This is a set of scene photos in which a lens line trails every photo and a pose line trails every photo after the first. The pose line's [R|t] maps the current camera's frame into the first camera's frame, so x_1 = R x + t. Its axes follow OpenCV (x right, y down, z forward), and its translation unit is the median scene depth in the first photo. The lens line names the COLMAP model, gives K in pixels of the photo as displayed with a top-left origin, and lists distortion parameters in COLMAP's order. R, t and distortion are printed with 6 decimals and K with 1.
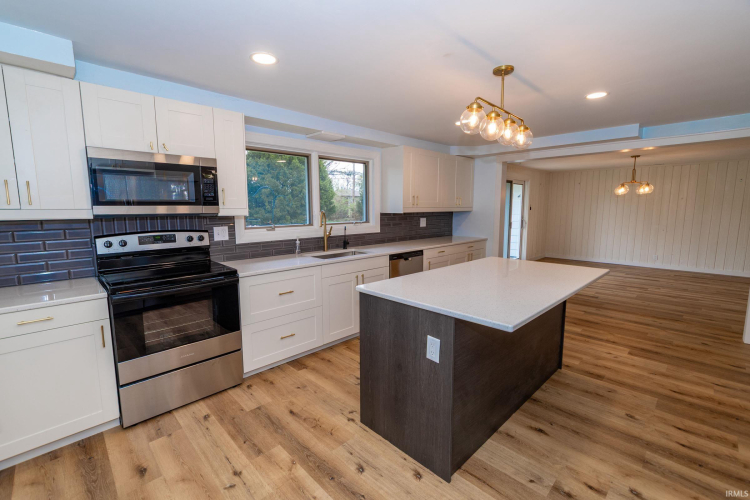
lens RADIAL K [[329.1, 0, 367.4], [0, 329.1, 246.7], [0, 0, 1]] dist [0.001053, 0.000894]
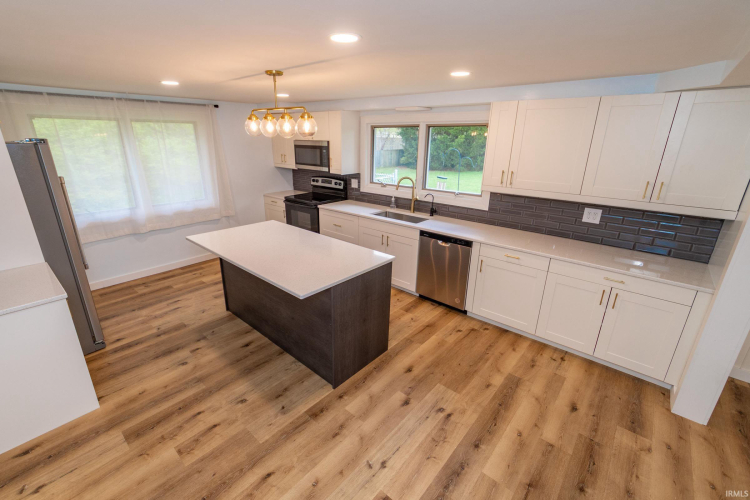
lens RADIAL K [[329.1, 0, 367.4], [0, 329.1, 246.7], [0, 0, 1]] dist [0.001053, 0.000894]
pose [[0.080126, 0.320258, -0.943936, 1.542981], [-0.130534, 0.942197, 0.308588, -0.324594], [0.988201, 0.098490, 0.117299, 1.118303]]
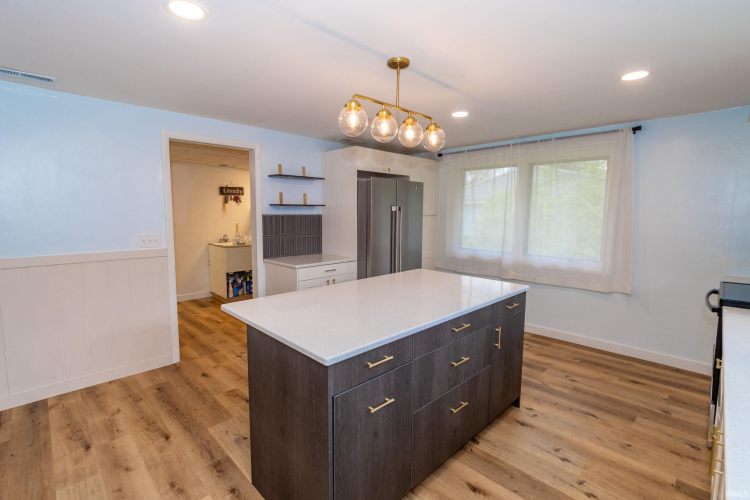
lens RADIAL K [[348.4, 0, 366.7], [0, 348.4, 242.7], [0, 0, 1]] dist [-0.003049, -0.000163]
pose [[-0.999991, -0.002761, -0.003299, 0.448669], [-0.003388, 0.978072, 0.208242, -0.231589], [0.002652, 0.208251, -0.978072, 1.812403]]
